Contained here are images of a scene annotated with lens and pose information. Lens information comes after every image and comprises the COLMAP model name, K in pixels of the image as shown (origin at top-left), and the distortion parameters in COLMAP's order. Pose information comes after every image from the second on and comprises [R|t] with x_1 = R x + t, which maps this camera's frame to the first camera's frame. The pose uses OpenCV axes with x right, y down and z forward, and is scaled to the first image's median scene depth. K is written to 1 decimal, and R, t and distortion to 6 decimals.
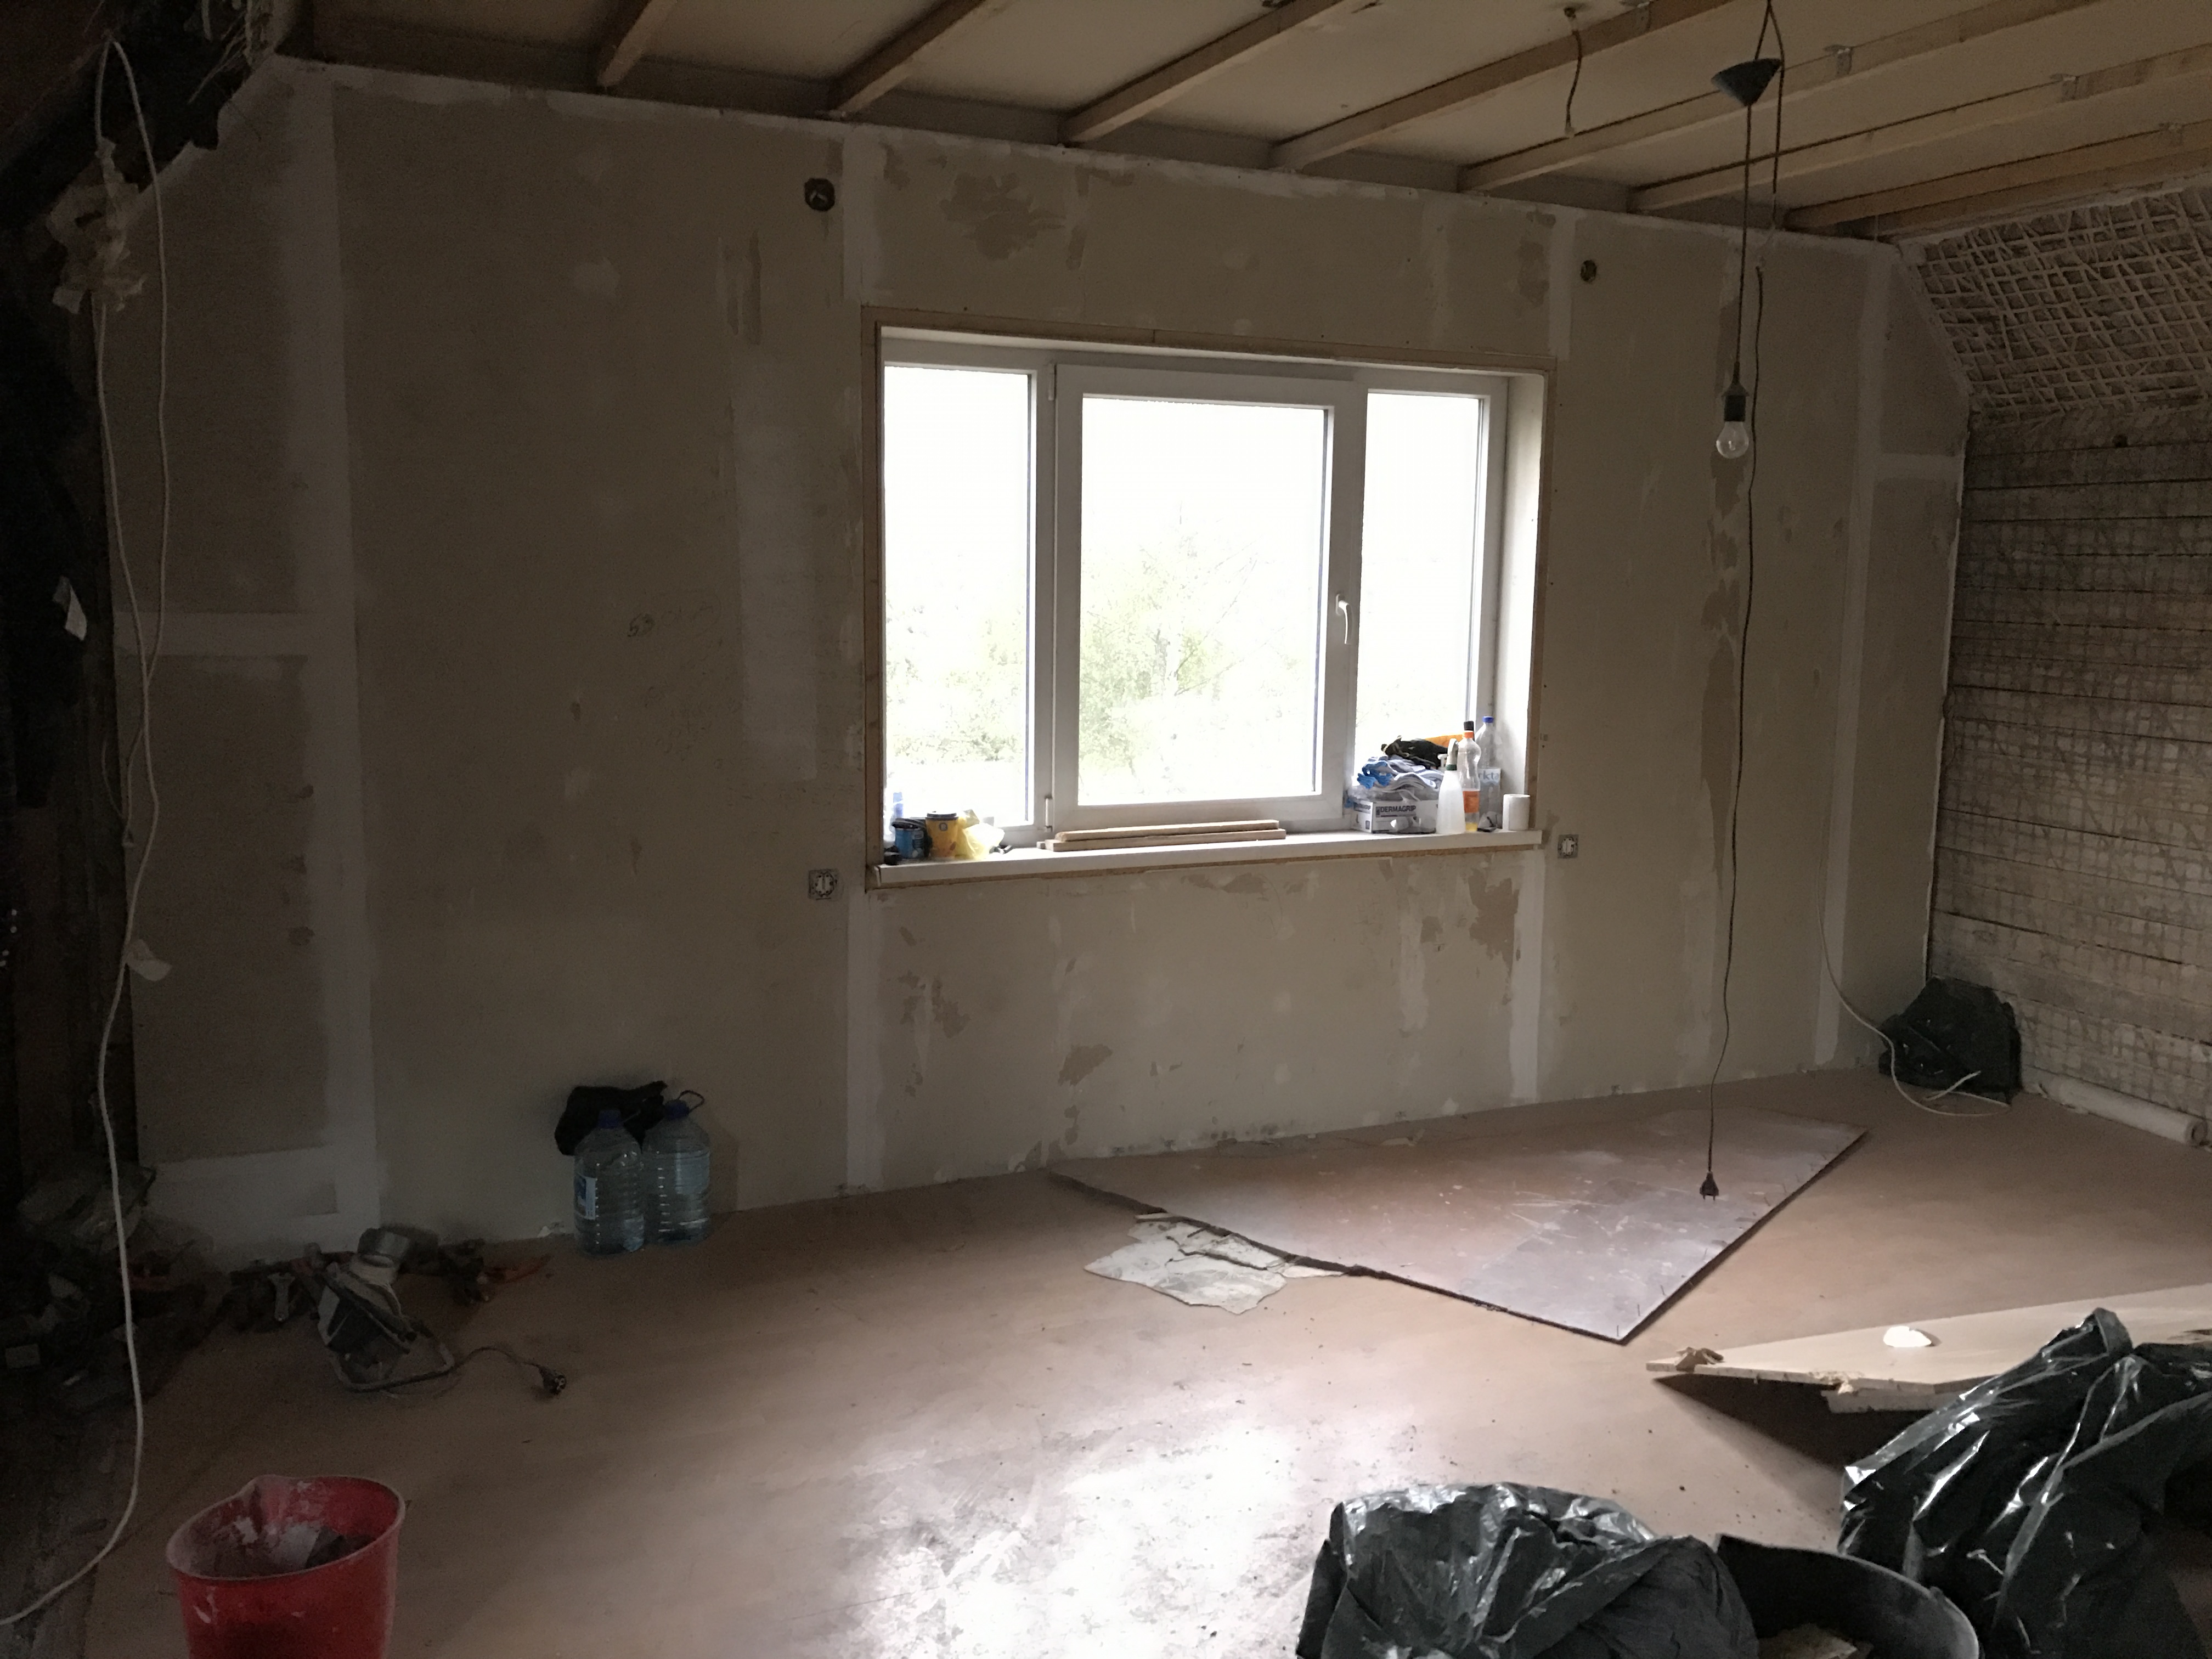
lens RADIAL K [[1820.8, 0, 1104.8], [0, 1820.8, 814.1], [0, 0, 1]] dist [0.032741, -0.031311]
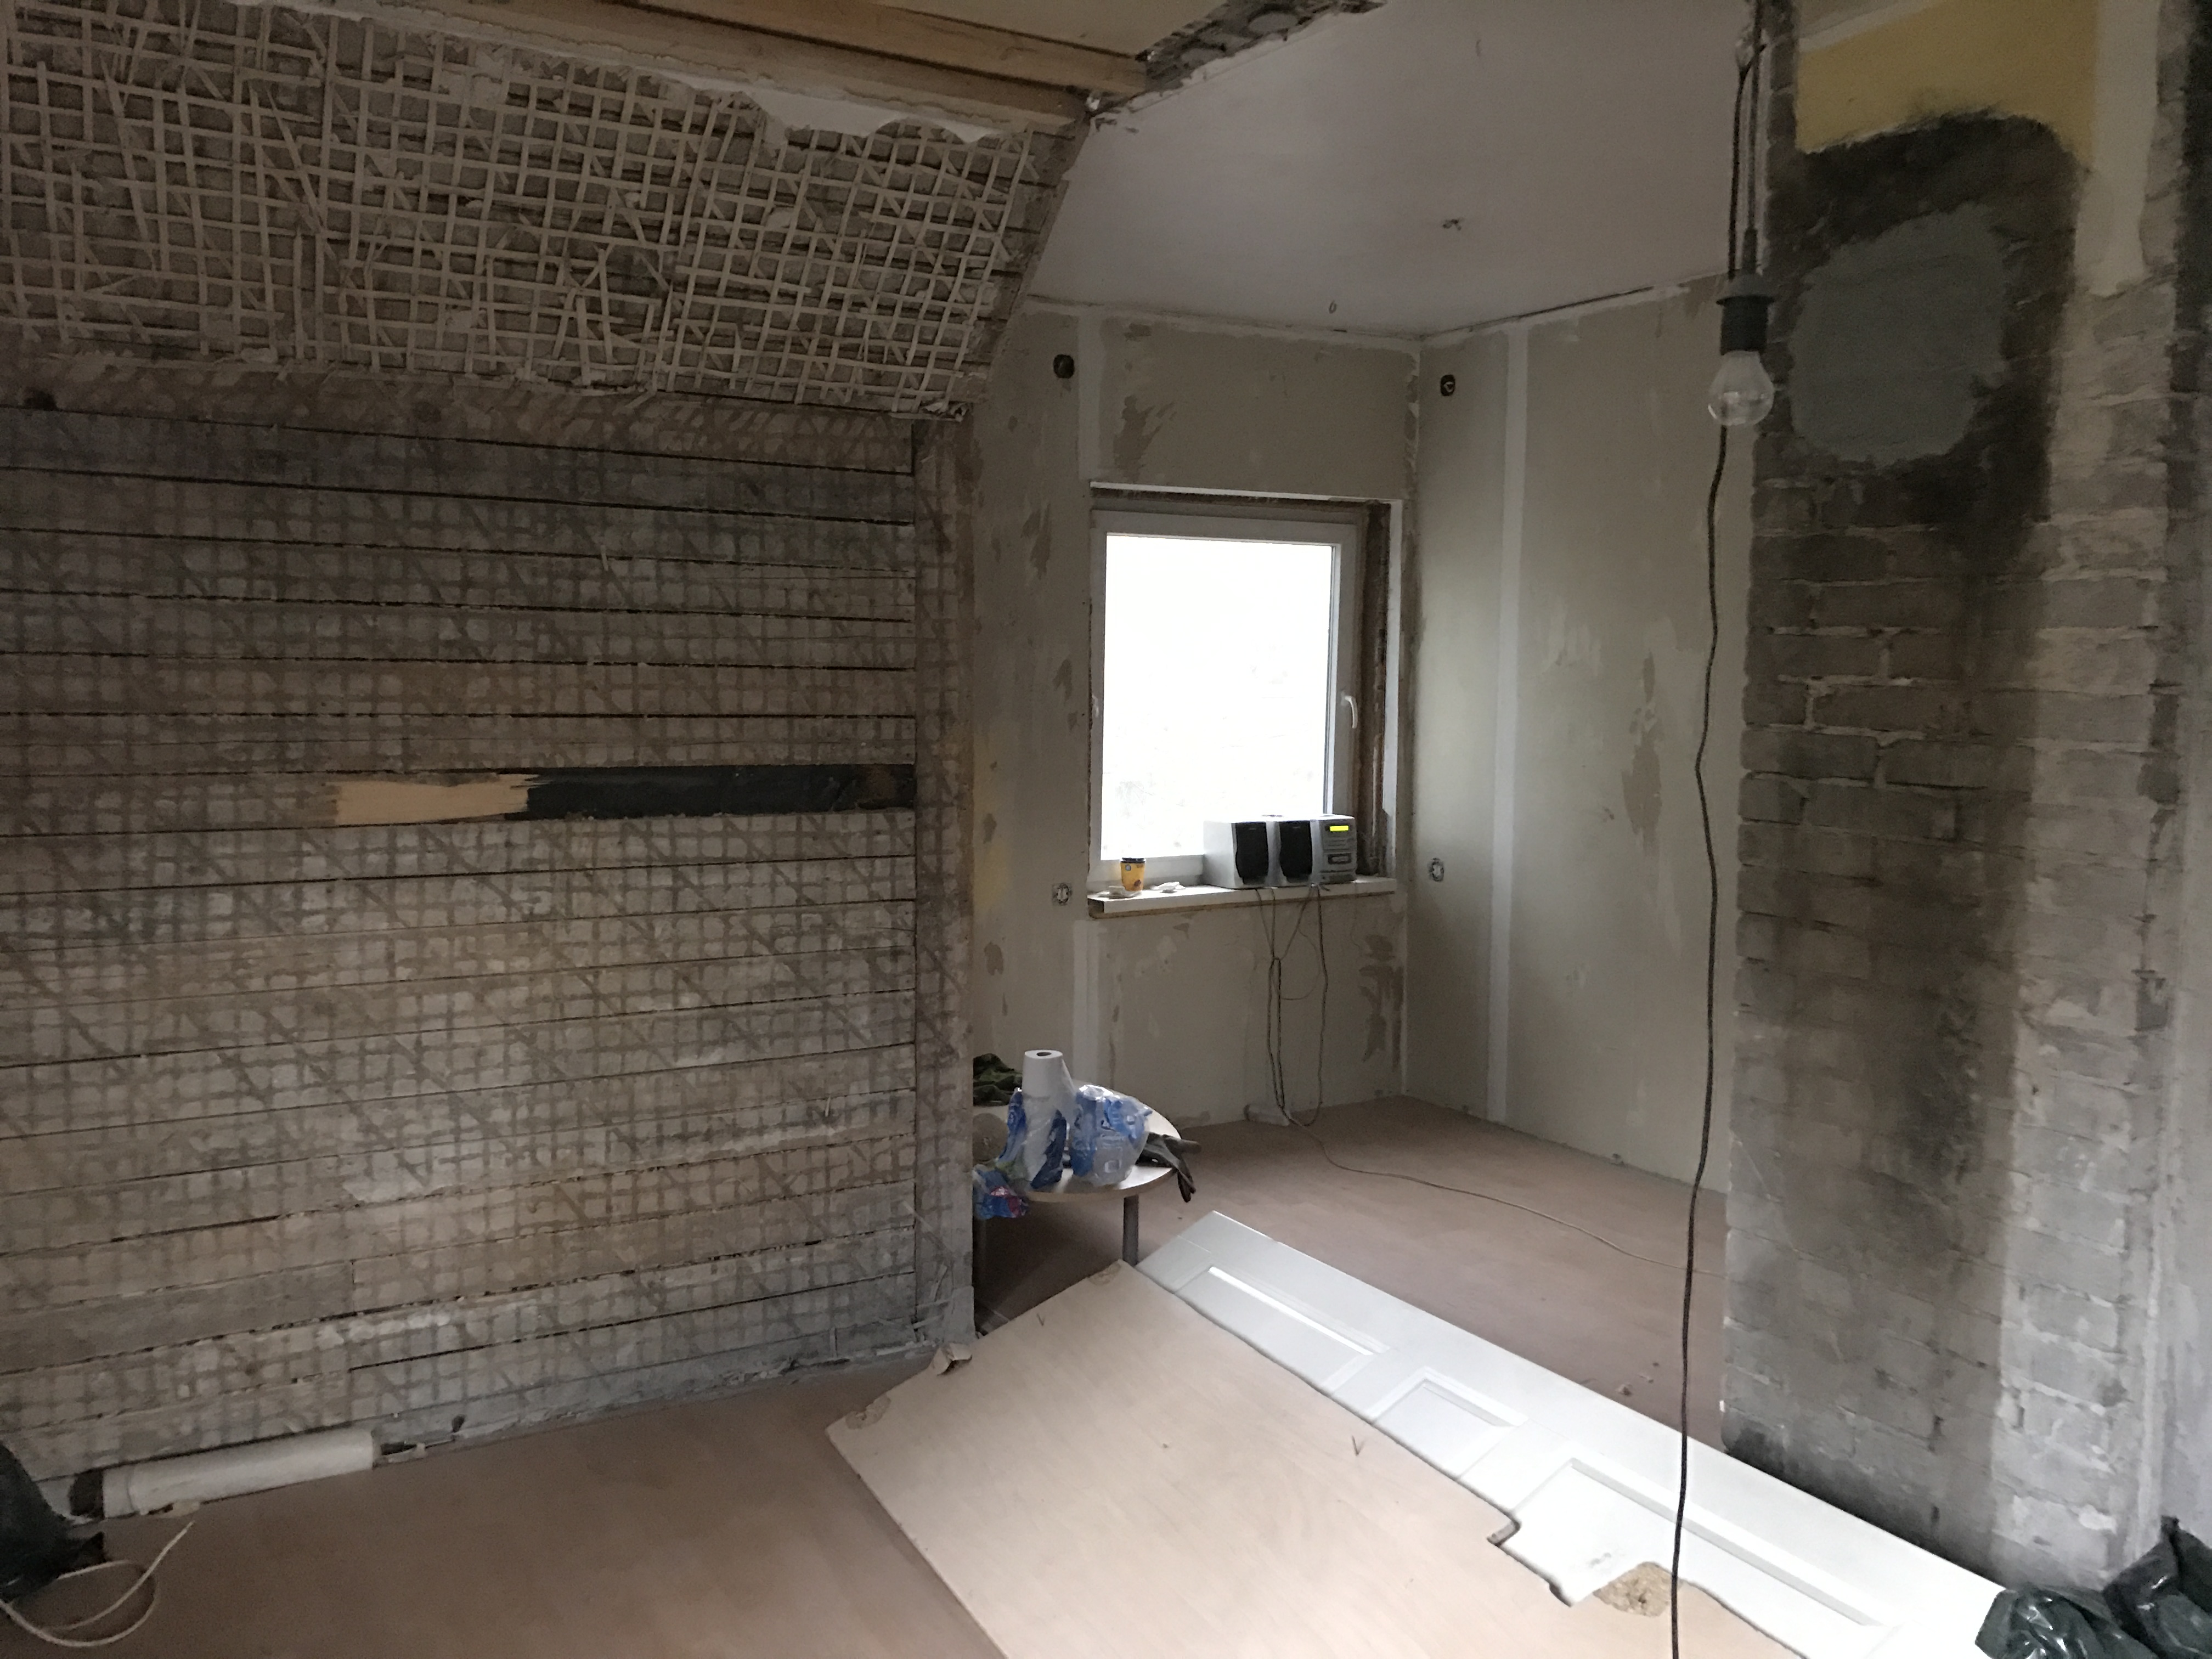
lens RADIAL K [[1820.8, 0, 1053.3], [0, 1820.8, 823.5], [0, 0, 1]] dist [0.032741, -0.031311]
pose [[-0.110216, -0.110088, 0.987792, -0.076682], [0.116427, 0.985575, 0.122832, -0.104885], [-0.987065, 0.128544, -0.095808, 0.760411]]
